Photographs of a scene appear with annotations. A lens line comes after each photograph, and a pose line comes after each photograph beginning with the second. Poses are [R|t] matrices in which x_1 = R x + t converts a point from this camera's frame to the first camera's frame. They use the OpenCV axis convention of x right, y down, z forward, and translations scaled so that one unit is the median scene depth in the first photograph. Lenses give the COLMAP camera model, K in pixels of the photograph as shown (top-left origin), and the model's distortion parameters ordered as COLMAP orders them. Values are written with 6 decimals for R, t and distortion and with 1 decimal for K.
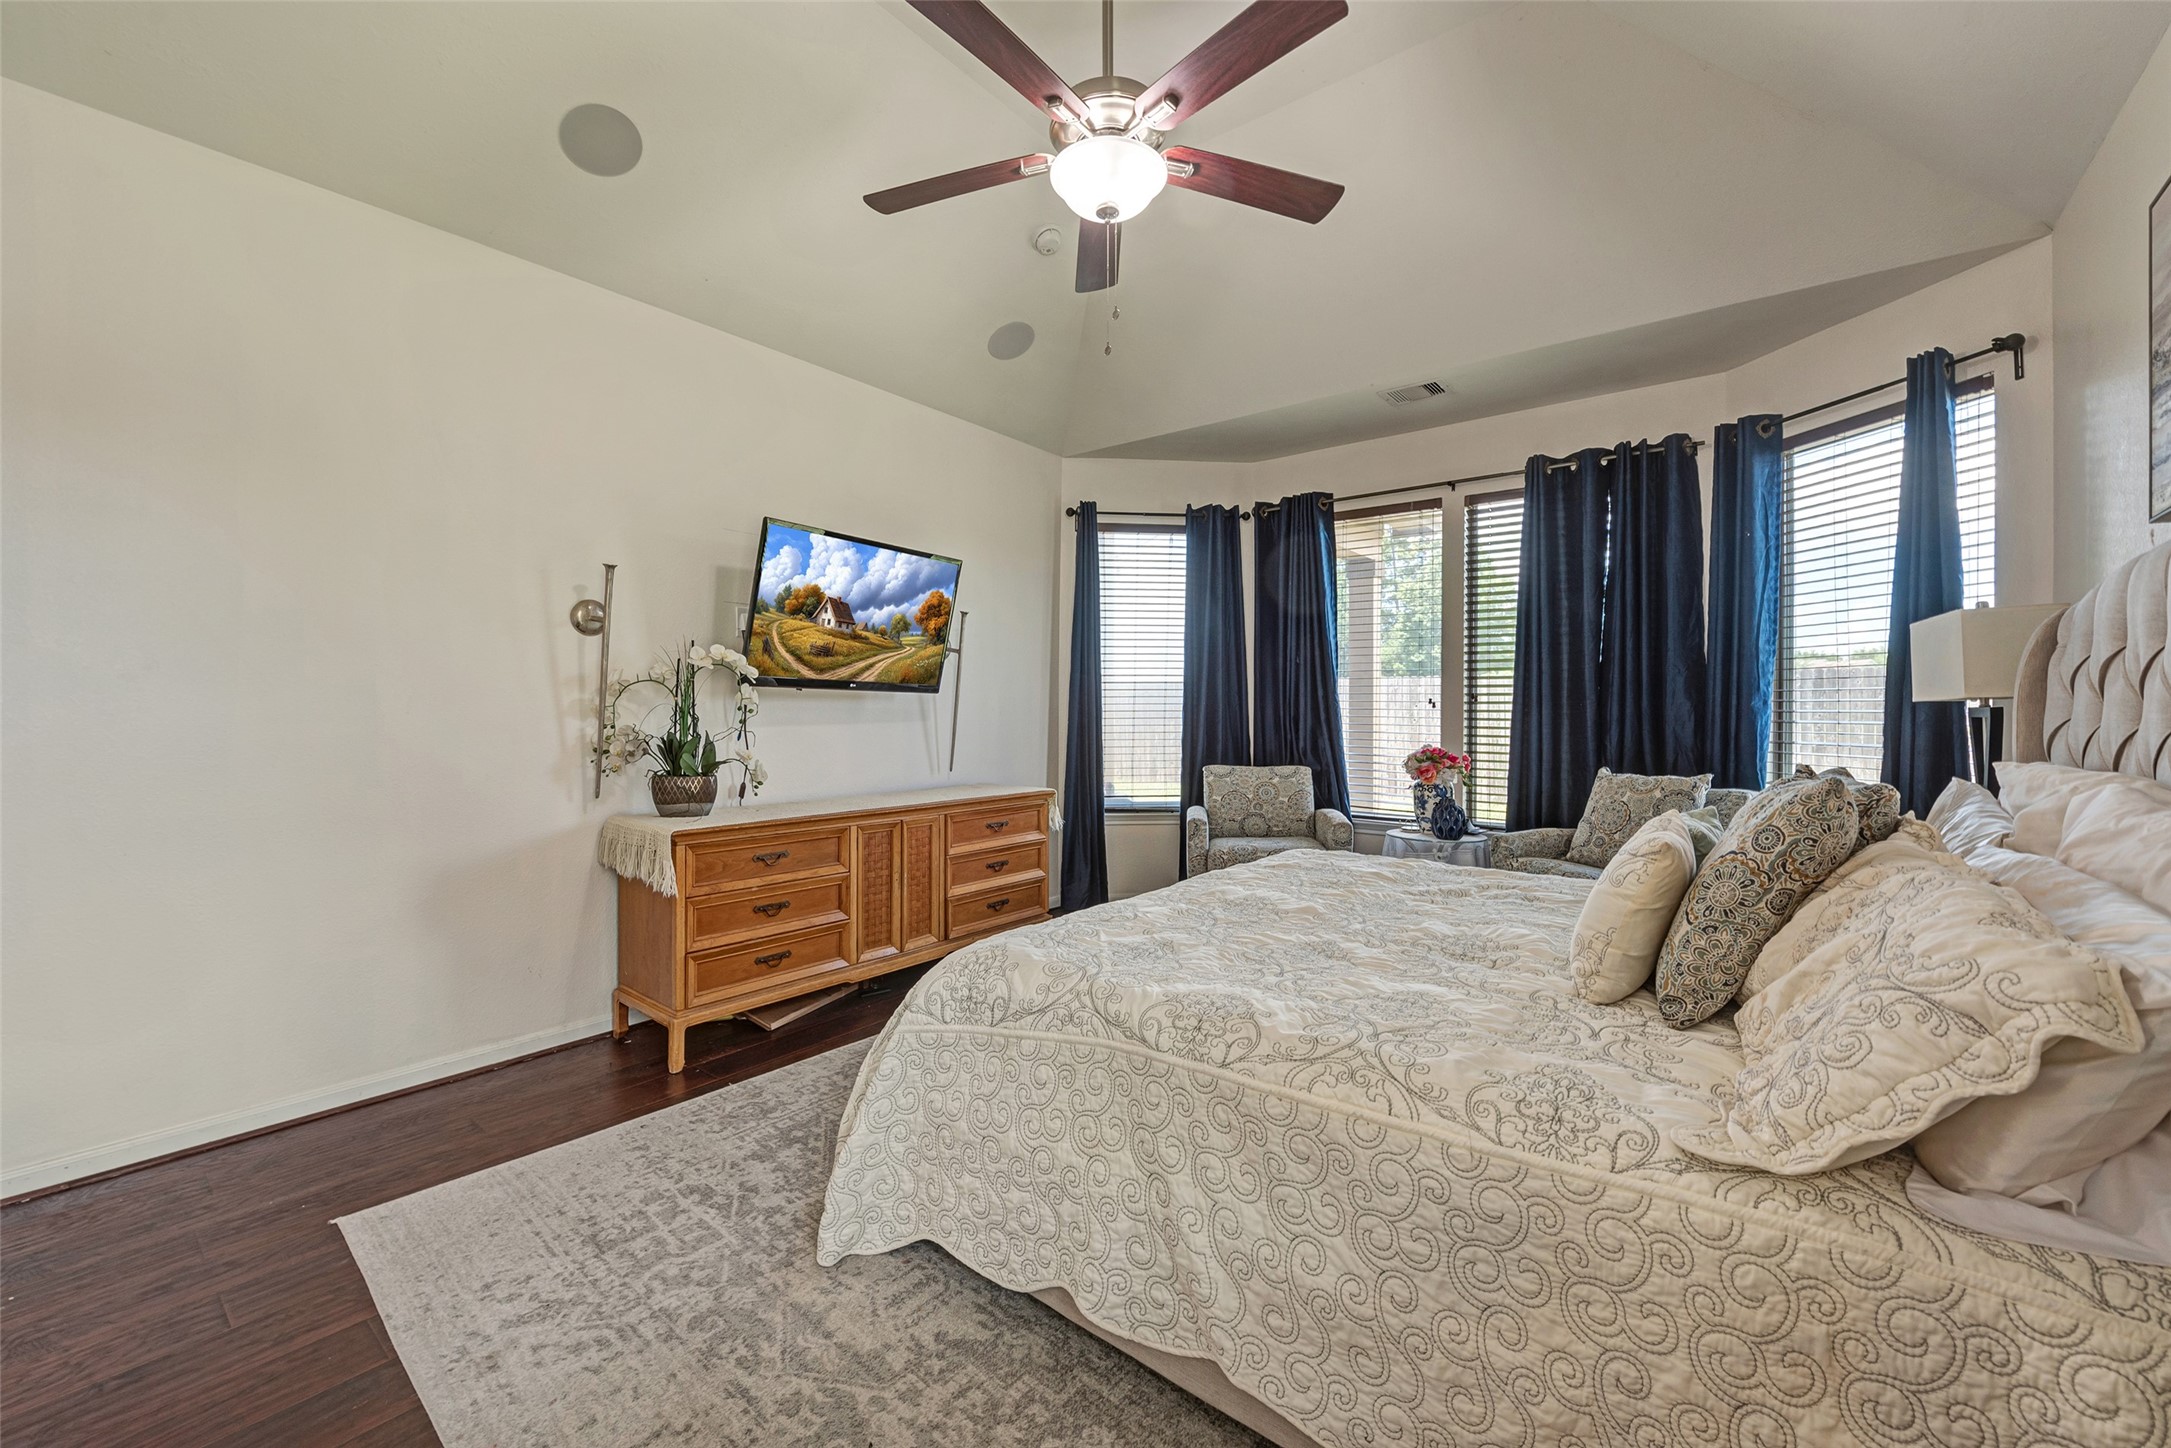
lens RADIAL K [[861.8, 0, 1080.1], [0, 861.8, 711.0], [0, 0, 1]] dist [-0.003511, -0.003236]
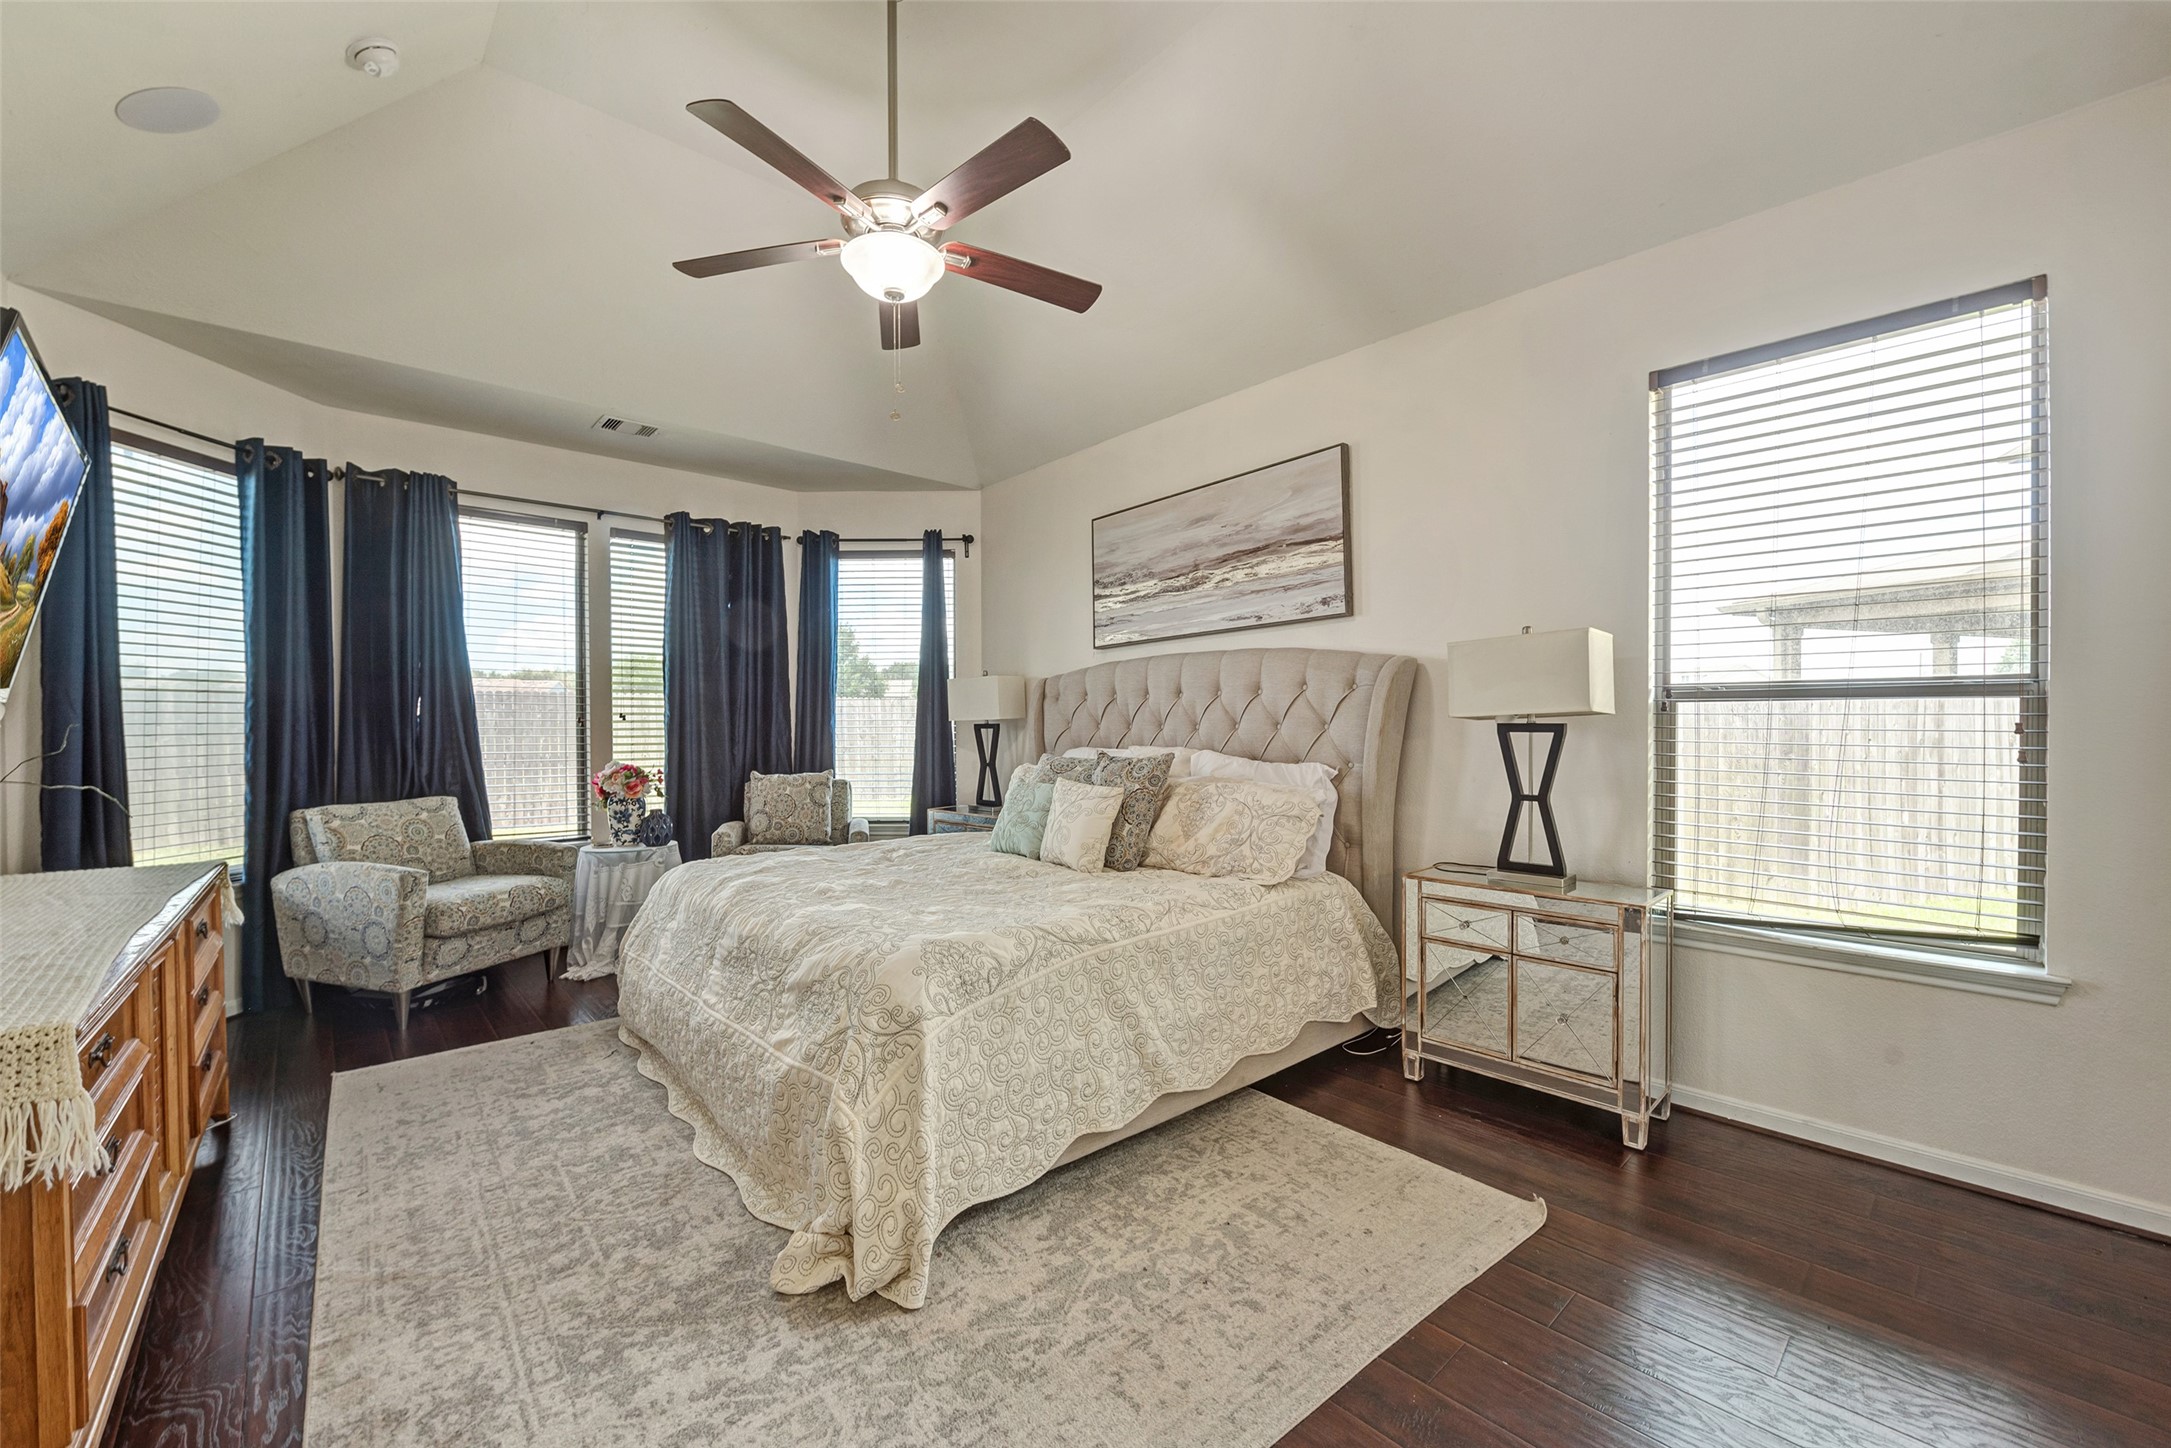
lens RADIAL K [[861.8, 0, 1044.4], [0, 861.8, 730.4], [0, 0, 1]] dist [-0.003511, -0.003236]
pose [[0.178819, -0.011791, 0.983811, -0.566506], [0.009950, 0.999899, 0.010175, -0.004760], [-0.983832, 0.007969, 0.178919, 0.319598]]
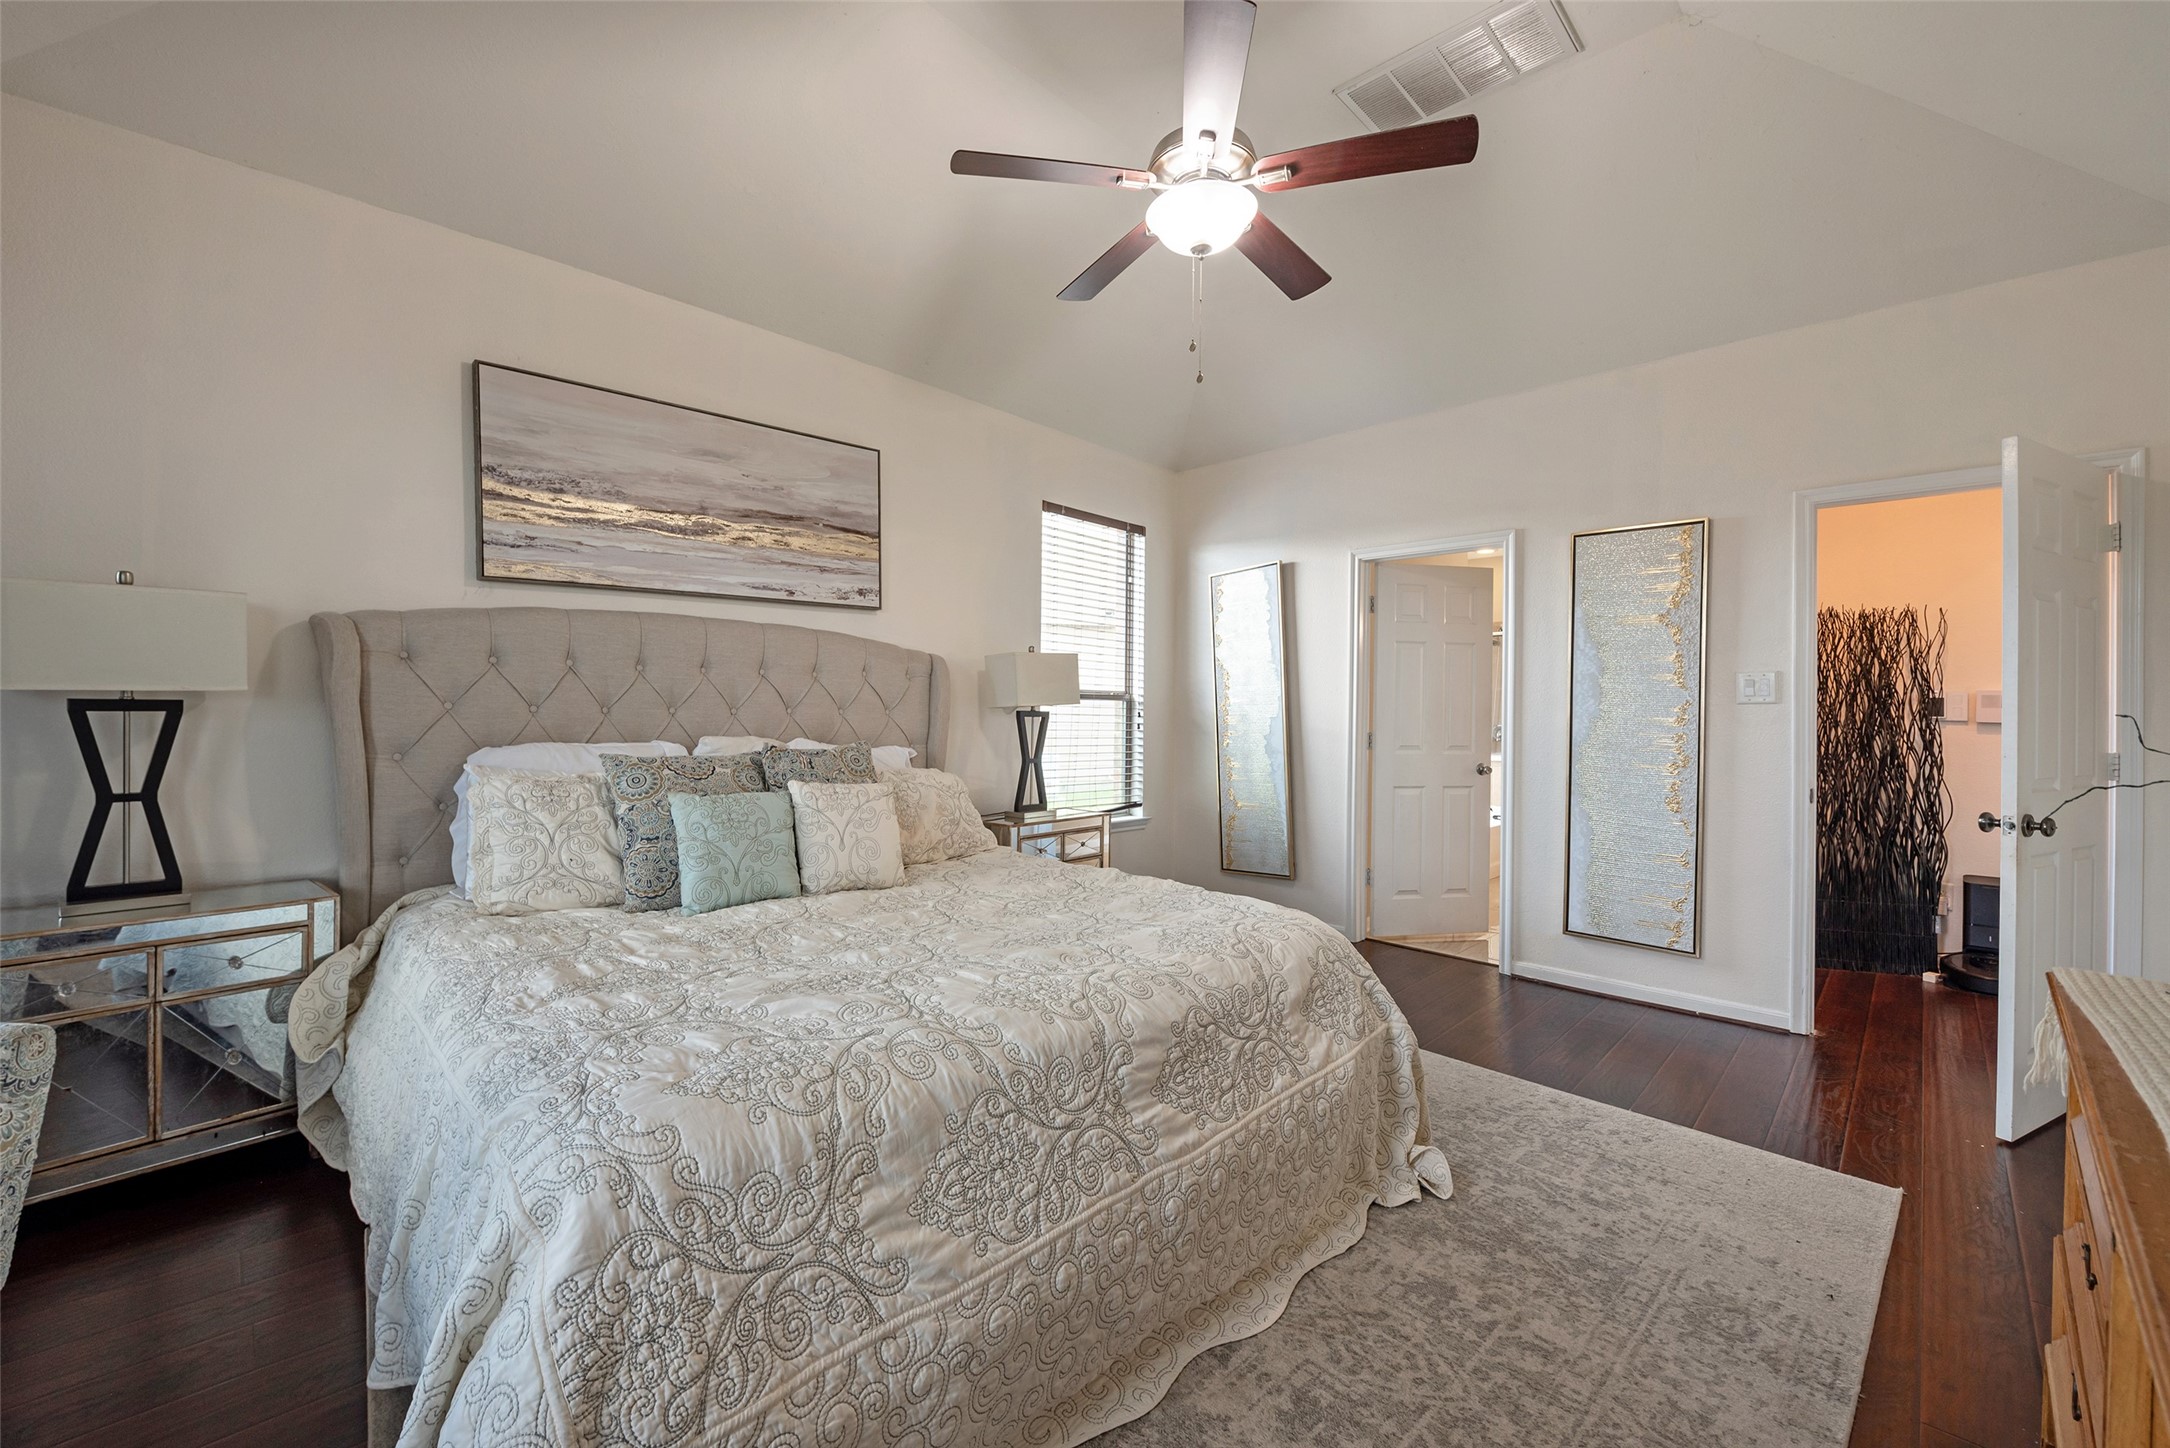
lens RADIAL K [[845.5, 0, 1083.2], [0, 845.5, 722.9], [0, 0, 1]] dist [-0.008342, 0.000086]
pose [[-0.994320, -0.020473, 0.104441, 0.040793], [-0.018214, 0.999580, 0.022535, -0.009957], [-0.104858, 0.020504, -0.994276, 1.098319]]
